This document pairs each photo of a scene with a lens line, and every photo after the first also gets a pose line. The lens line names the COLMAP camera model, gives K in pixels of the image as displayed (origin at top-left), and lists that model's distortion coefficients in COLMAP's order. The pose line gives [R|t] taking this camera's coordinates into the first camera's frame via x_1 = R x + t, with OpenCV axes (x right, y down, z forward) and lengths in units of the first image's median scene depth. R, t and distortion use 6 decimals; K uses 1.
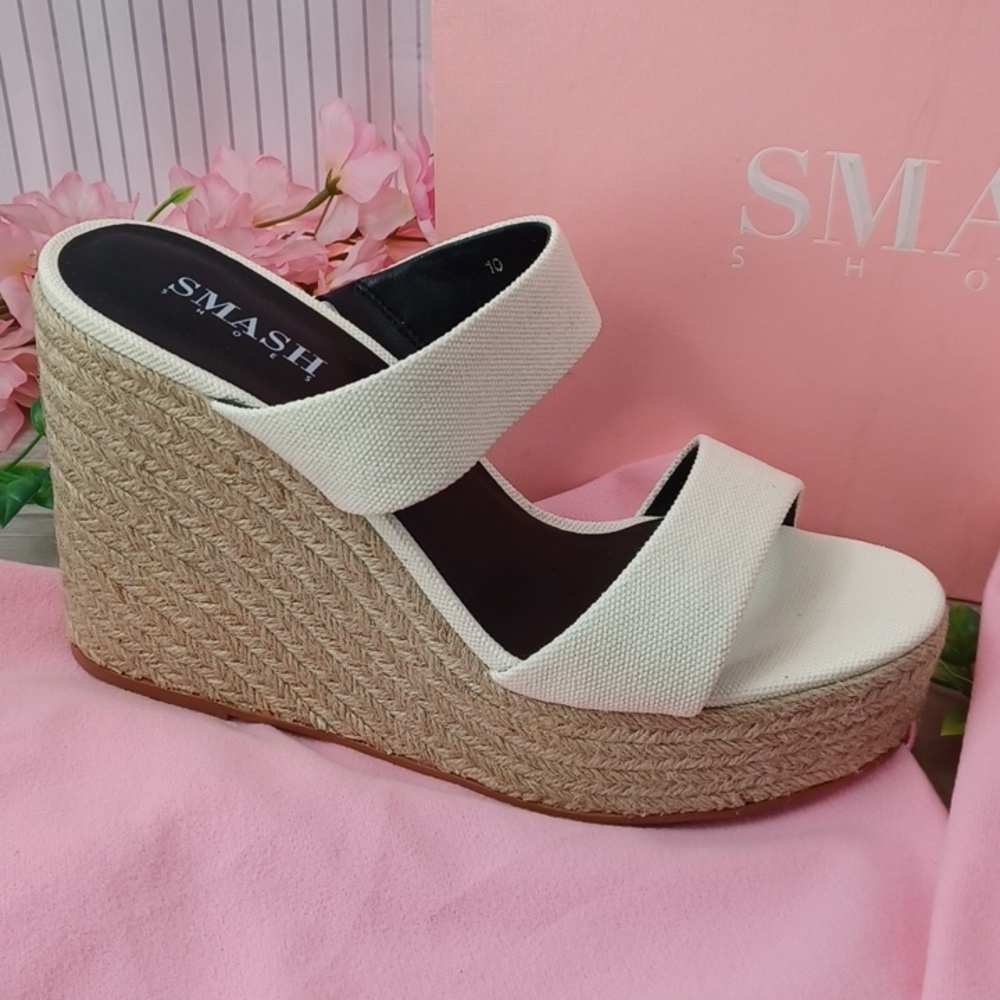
lens RADIAL K [[1627.4, 0, 500.0], [0, 1627.4, 500.0], [0, 0, 1]] dist [0.090771, 0.012910]
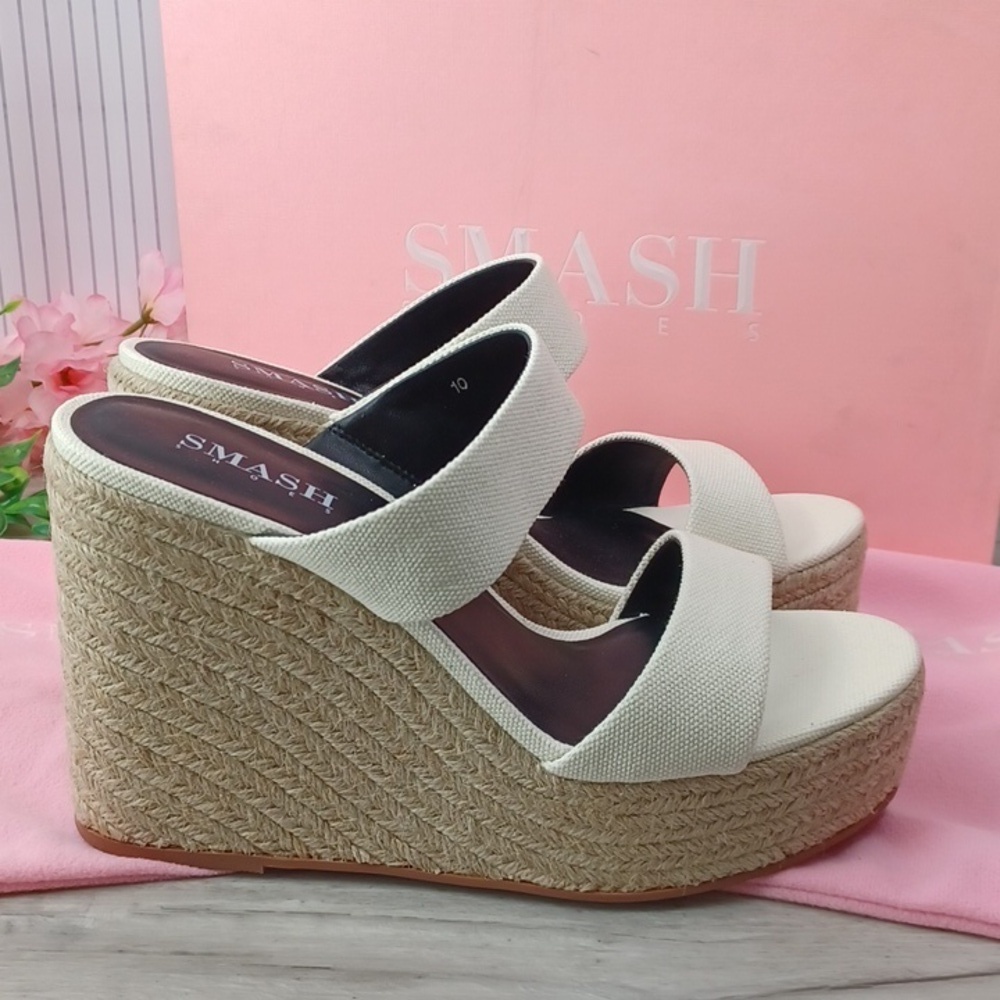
lens RADIAL K [[1627.4, 0, 500.0], [0, 1627.4, 500.0], [0, 0, 1]] dist [0.090771, 0.012910]
pose [[0.970083, -0.118587, 0.211840, -0.230291], [0.151749, 0.977303, -0.147820, 0.089516], [-0.189502, 0.175545, 0.966061, -0.032439]]
